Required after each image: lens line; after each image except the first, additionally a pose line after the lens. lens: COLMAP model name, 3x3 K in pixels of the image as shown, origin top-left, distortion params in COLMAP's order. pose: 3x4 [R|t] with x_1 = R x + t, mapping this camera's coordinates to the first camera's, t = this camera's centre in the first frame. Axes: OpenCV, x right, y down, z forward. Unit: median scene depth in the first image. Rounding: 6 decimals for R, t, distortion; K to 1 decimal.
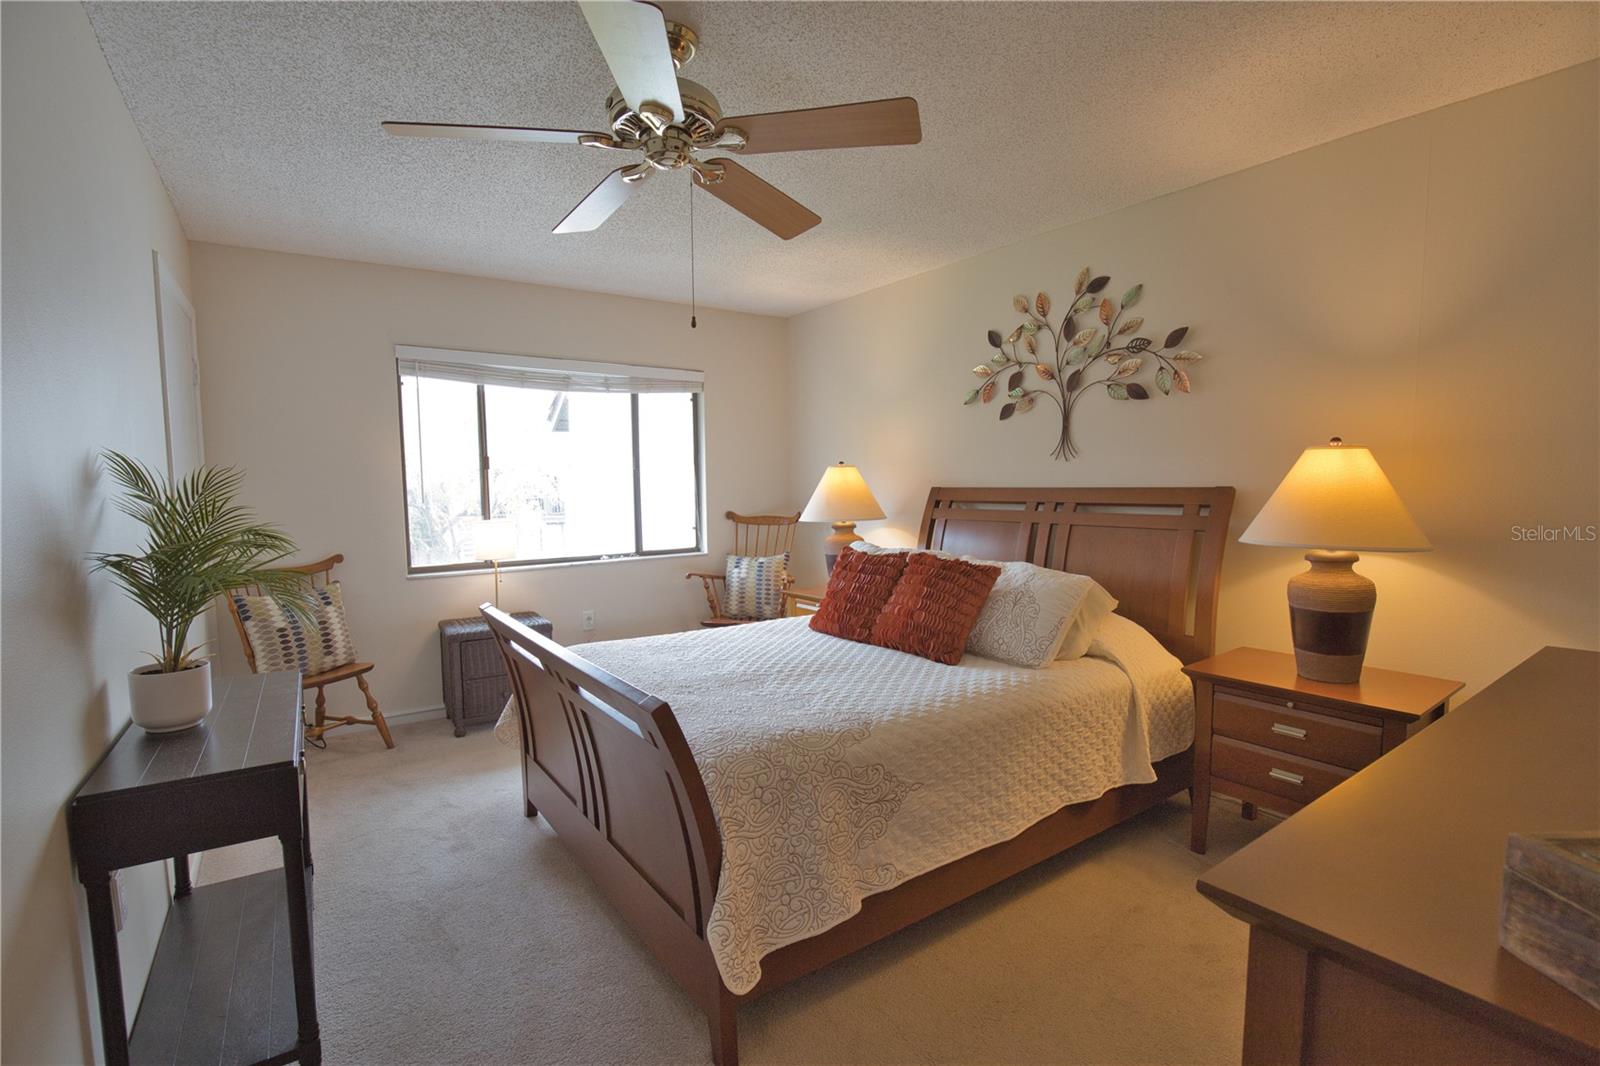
lens RADIAL K [[747.2, 0, 799.3], [0, 747.2, 539.9], [0, 0, 1]] dist [-0.017893, 0.000032]
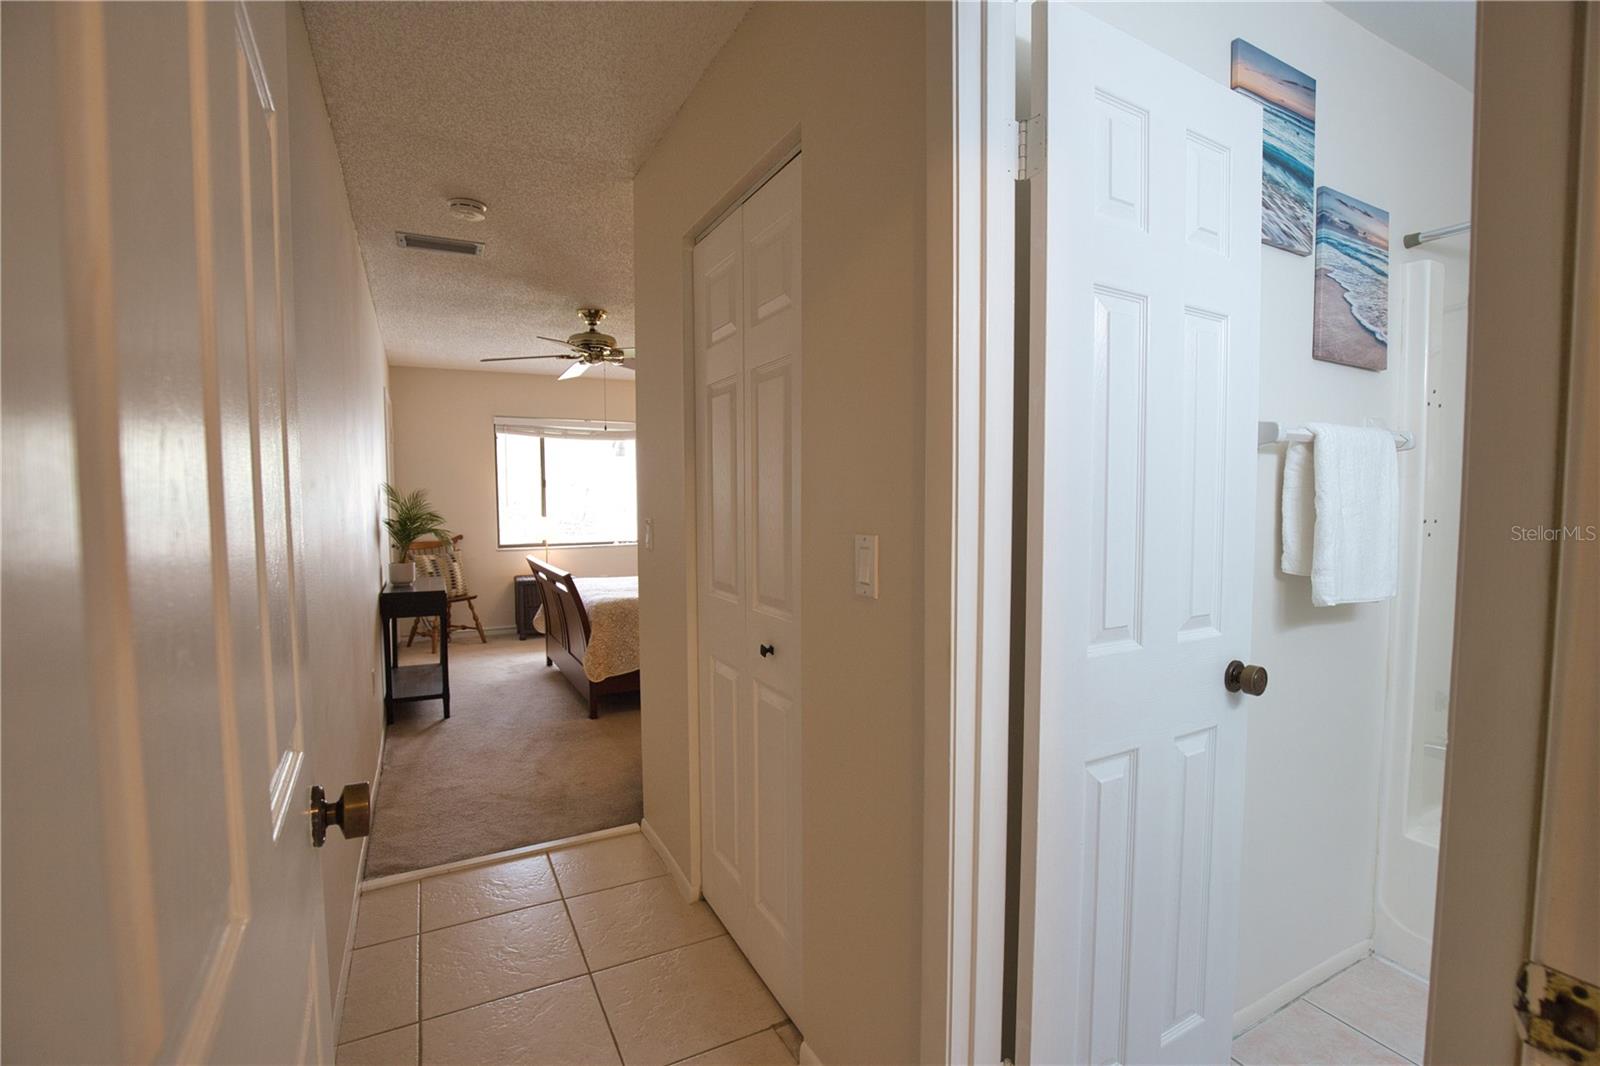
lens RADIAL K [[747.2, 0, 798.6], [0, 747.2, 536.8], [0, 0, 1]] dist [-0.017893, 0.000032]
pose [[0.991993, 0.013058, -0.125614, 0.385701], [-0.016088, 0.999603, -0.023136, 0.048731], [0.125263, 0.024972, 0.991809, -0.632318]]
